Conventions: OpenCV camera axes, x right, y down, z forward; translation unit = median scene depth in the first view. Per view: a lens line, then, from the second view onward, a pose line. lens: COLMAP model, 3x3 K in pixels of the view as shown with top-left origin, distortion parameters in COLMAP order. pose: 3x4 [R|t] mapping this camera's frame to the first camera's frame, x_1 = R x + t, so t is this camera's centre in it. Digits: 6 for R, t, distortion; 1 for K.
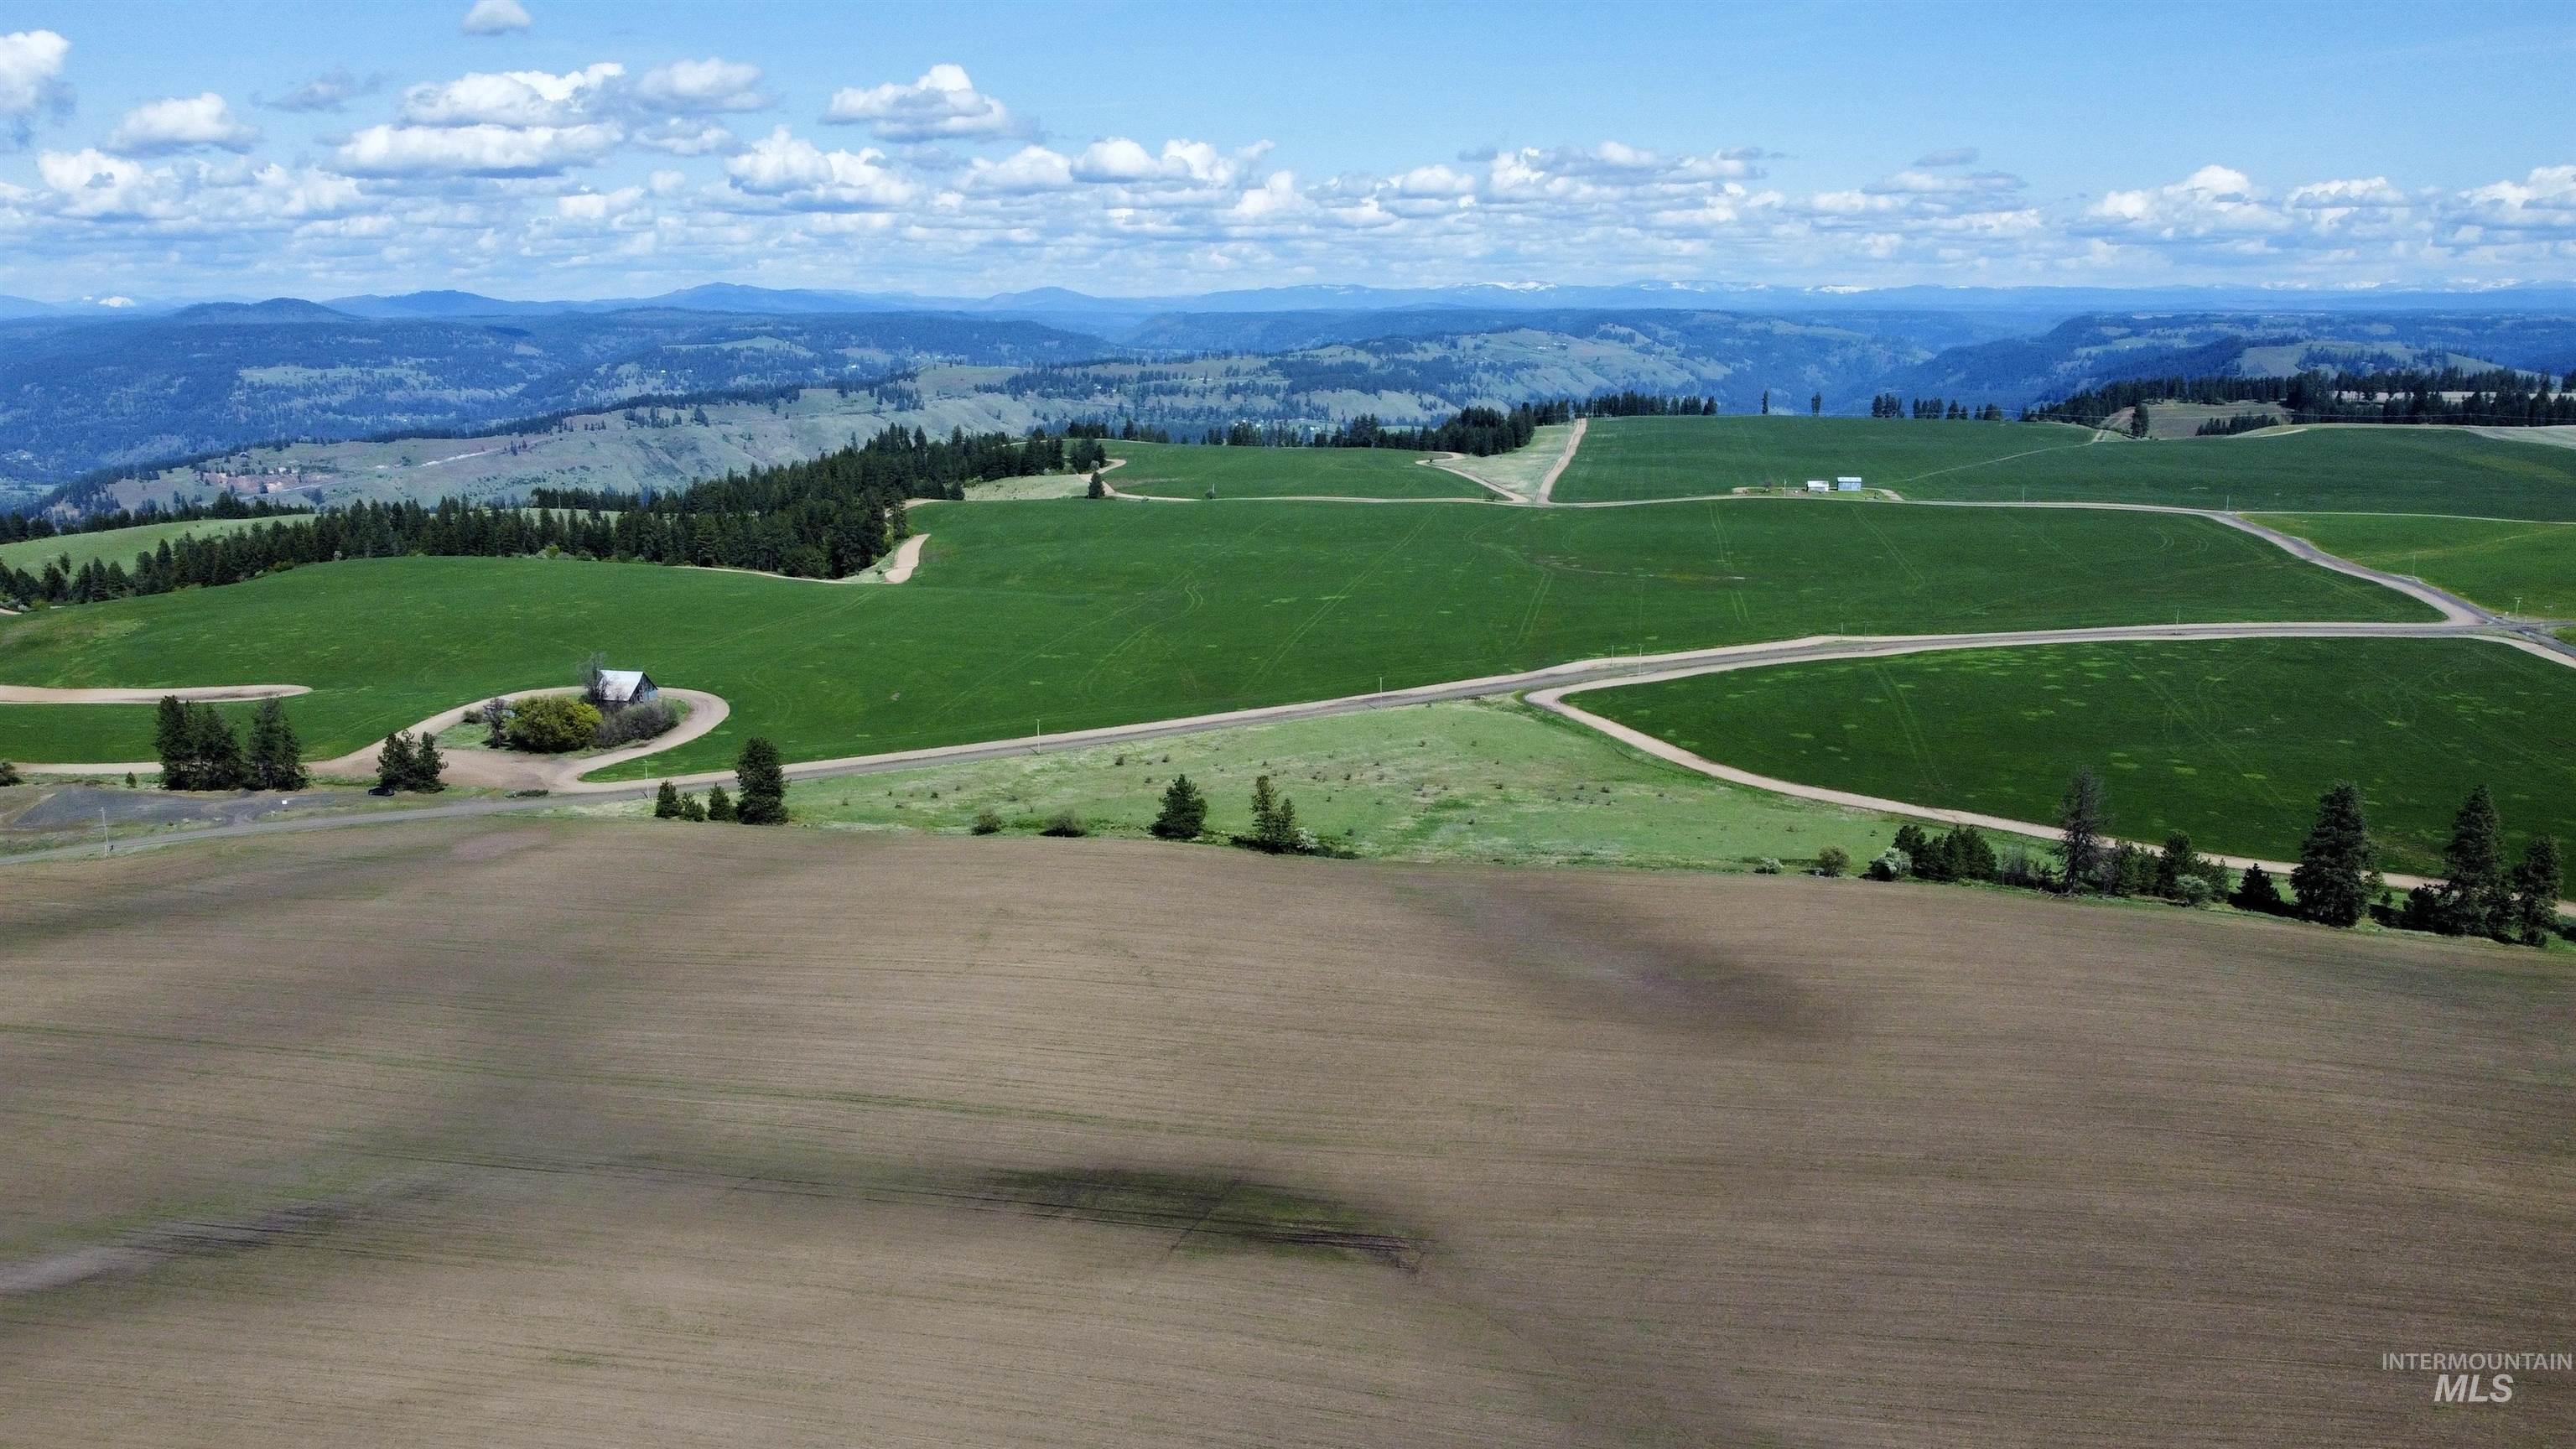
lens RADIAL K [[1919.7, 0, 1294.7], [0, 1919.7, 710.5], [0, 0, 1]] dist [0.001496, -0.013118]
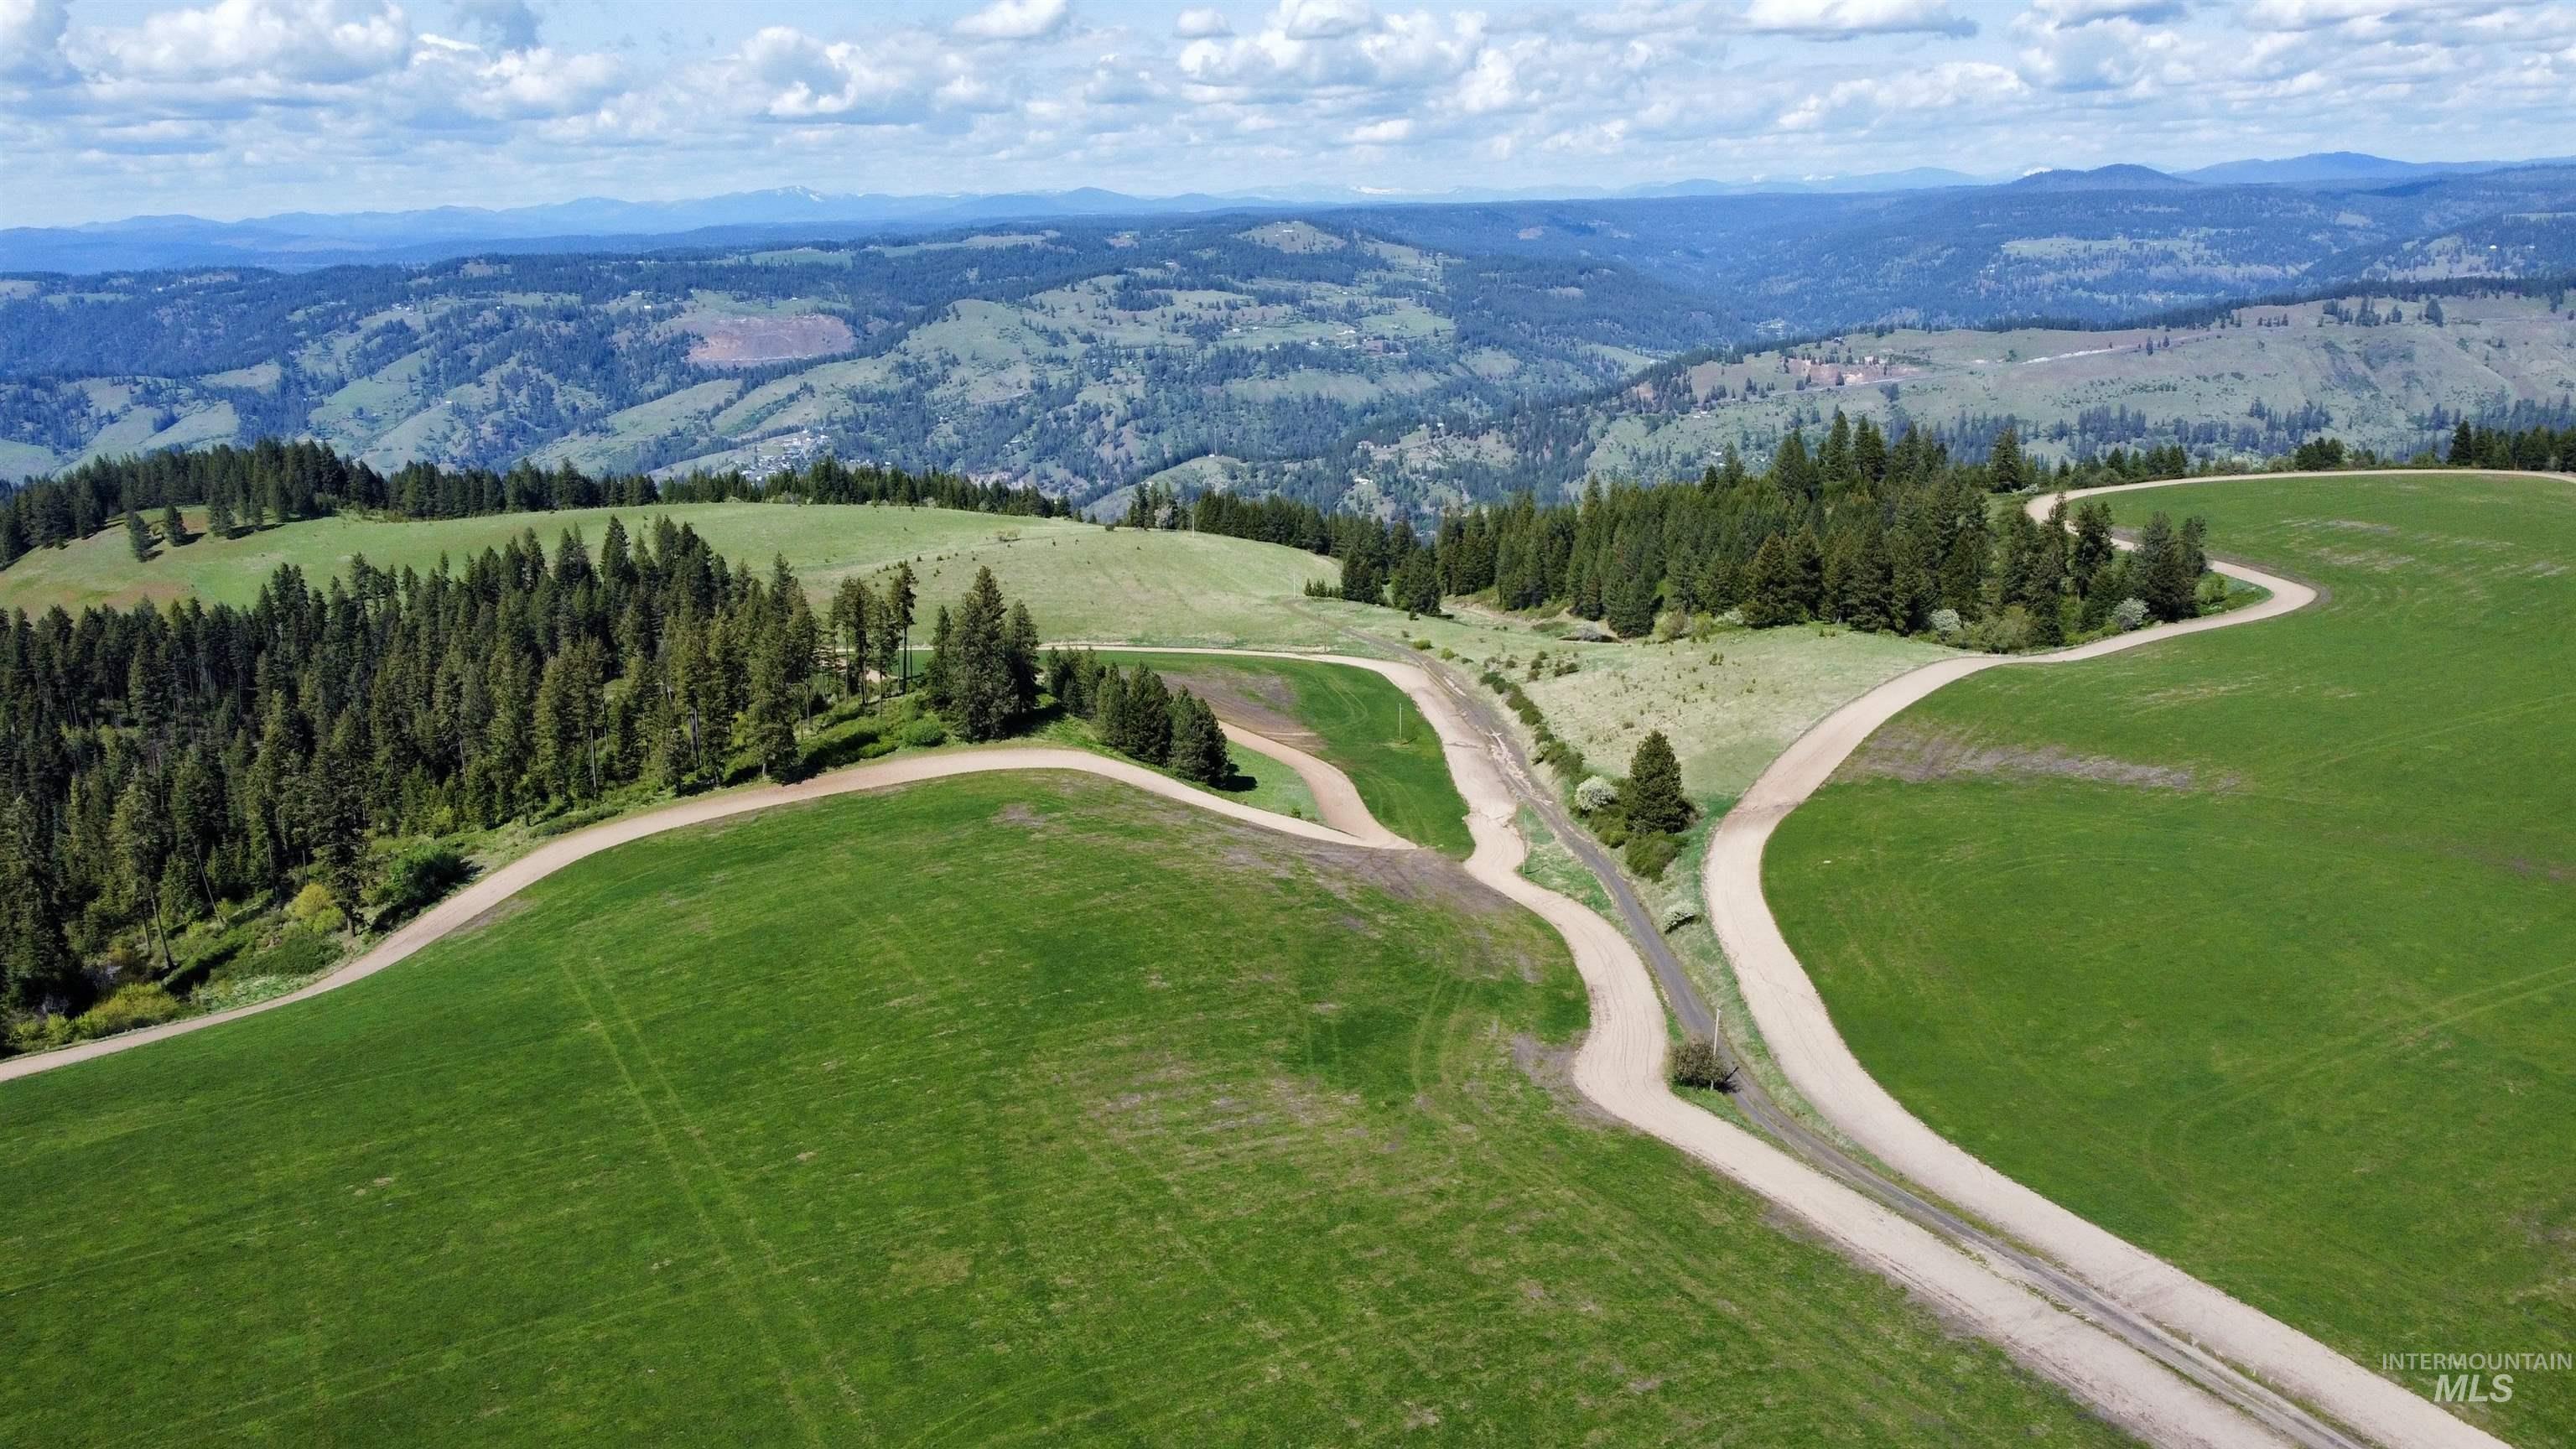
lens RADIAL K [[1919.7, 0, 1284.1], [0, 1919.7, 707.0], [0, 0, 1]] dist [0.001496, -0.013118]
pose [[0.612399, 0.191372, -0.767036, 0.008068], [-0.142116, 0.981101, 0.131316, -0.019395], [0.777670, 0.028591, 0.628022, 0.099673]]
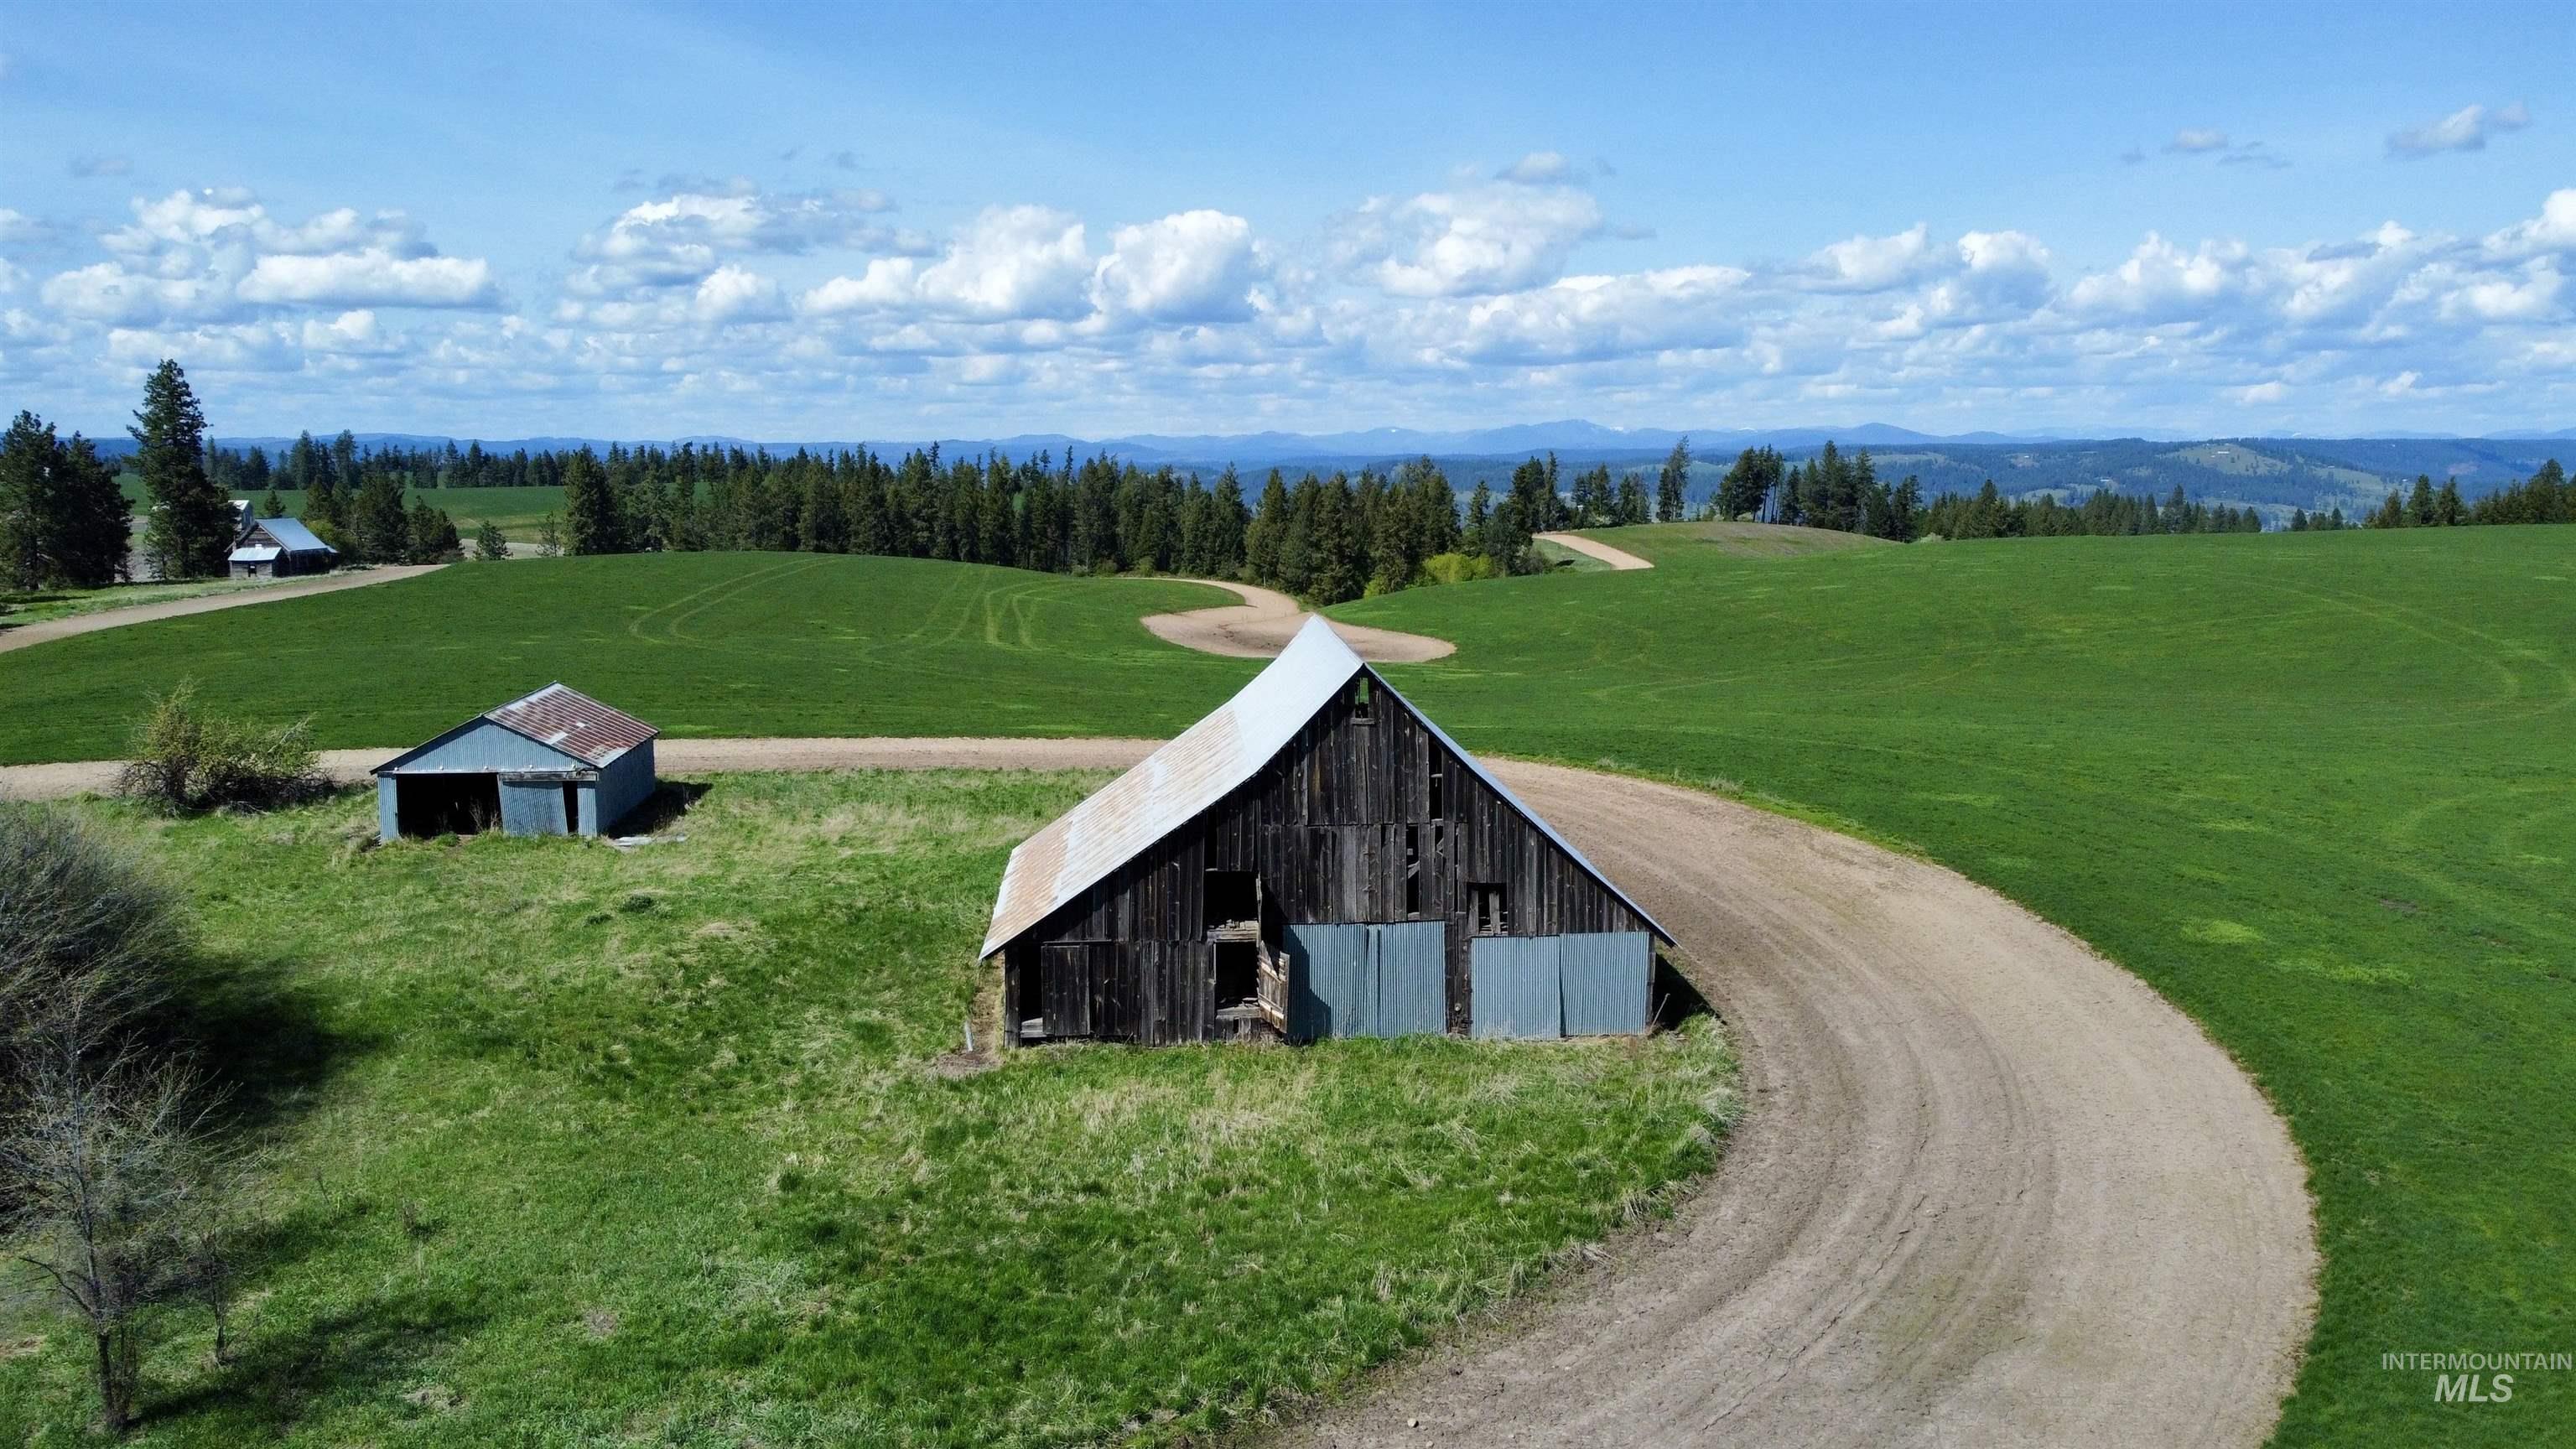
lens RADIAL K [[1919.7, 0, 1272.8], [0, 1919.7, 723.6], [0, 0, 1]] dist [0.001496, -0.013118]
pose [[0.274053, 0.138736, -0.951655, -0.012781], [-0.194690, 0.977054, 0.086373, -0.001295], [0.941802, 0.161607, 0.294775, 0.051995]]
